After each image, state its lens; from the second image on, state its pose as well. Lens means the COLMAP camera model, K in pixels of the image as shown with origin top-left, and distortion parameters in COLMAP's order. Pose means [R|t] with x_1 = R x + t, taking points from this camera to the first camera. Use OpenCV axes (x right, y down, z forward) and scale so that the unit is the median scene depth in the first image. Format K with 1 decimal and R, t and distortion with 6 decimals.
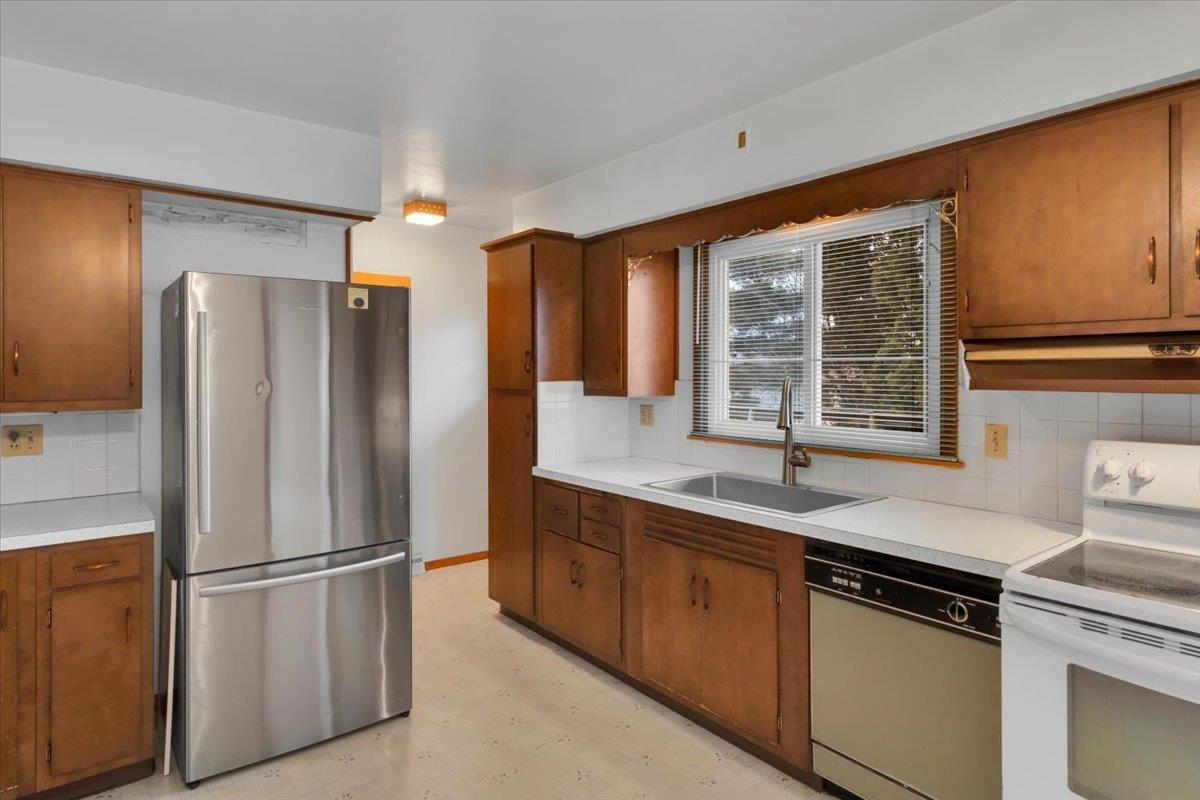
lens RADIAL K [[674.3, 0, 590.7], [0, 674.3, 360.6], [0, 0, 1]] dist [0.004225, 0.004832]
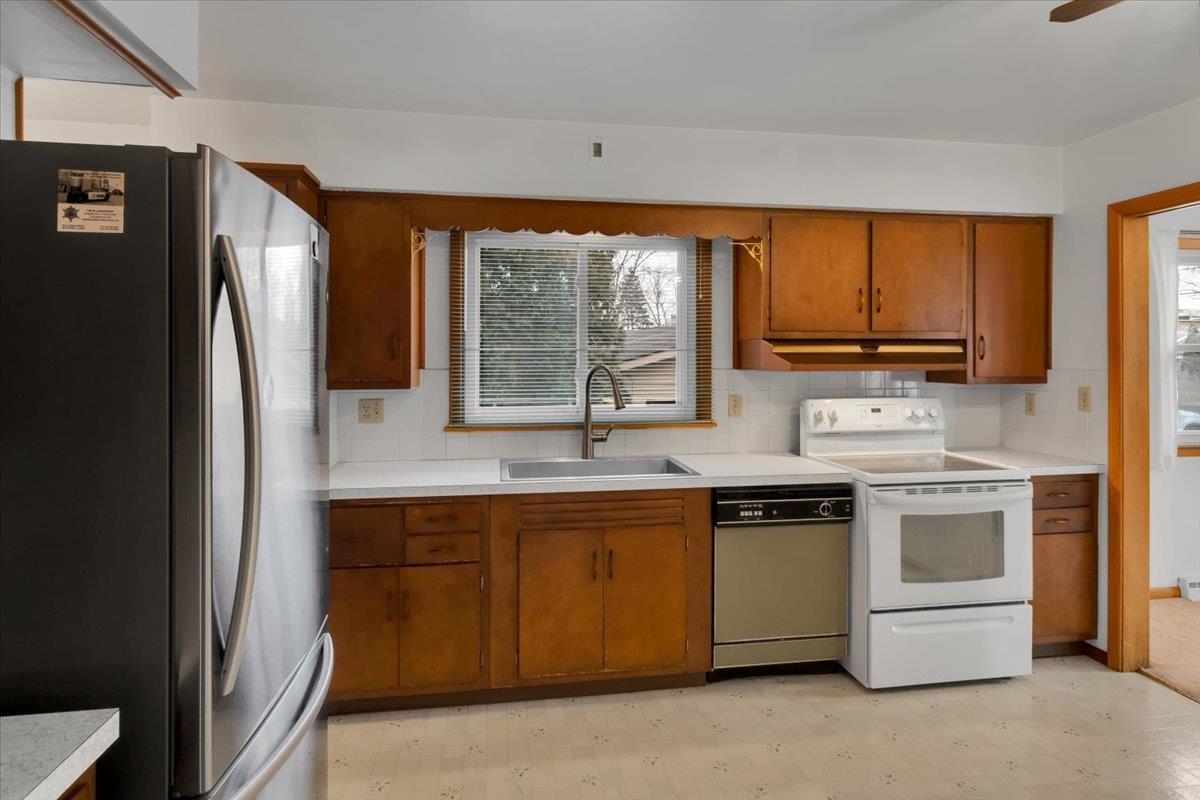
lens RADIAL K [[674.3, 0, 604.6], [0, 674.3, 352.8], [0, 0, 1]] dist [0.004225, 0.004832]
pose [[0.479549, 0.009099, 0.877468, -0.828374], [-0.013421, 0.999905, -0.003033, 0.008652], [-0.877412, -0.010322, 0.479626, 0.516014]]
